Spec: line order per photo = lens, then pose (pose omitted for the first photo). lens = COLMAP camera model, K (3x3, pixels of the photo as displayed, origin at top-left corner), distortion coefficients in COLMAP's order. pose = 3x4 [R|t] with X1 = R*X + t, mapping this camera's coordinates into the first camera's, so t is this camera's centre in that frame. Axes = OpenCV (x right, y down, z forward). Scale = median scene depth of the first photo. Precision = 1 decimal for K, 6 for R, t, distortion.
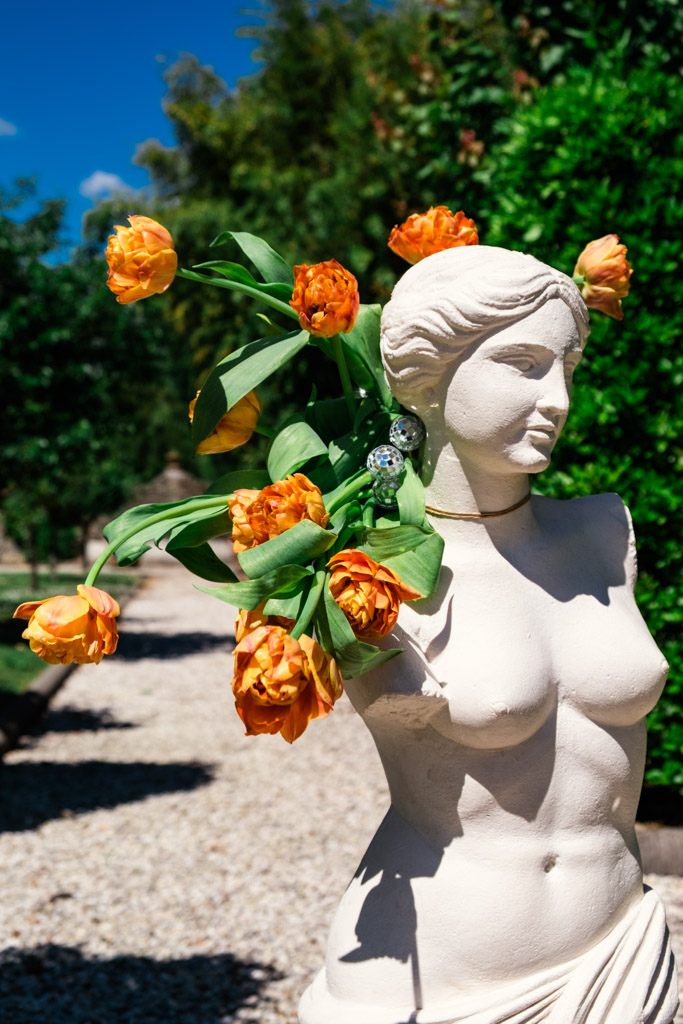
lens RADIAL K [[1458.1, 0, 336.8], [0, 1458.1, 506.0], [0, 0, 1]] dist [-0.010264, 0.000000]
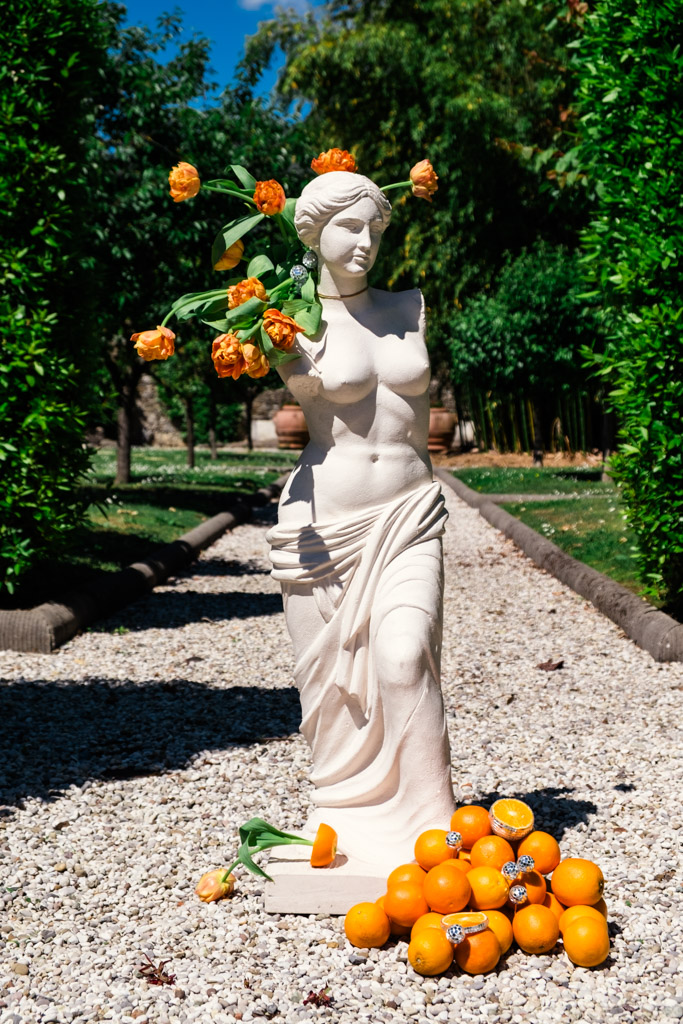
lens RADIAL K [[1644.9, 0, 346.8], [0, 1644.9, 513.8], [0, 0, 1]] dist [0.009511, 0.000000]
pose [[0.993882, 0.006646, -0.110250, 0.377135], [0.002621, 0.996487, 0.083701, 0.122443], [0.110419, -0.083478, 0.990373, -1.449487]]
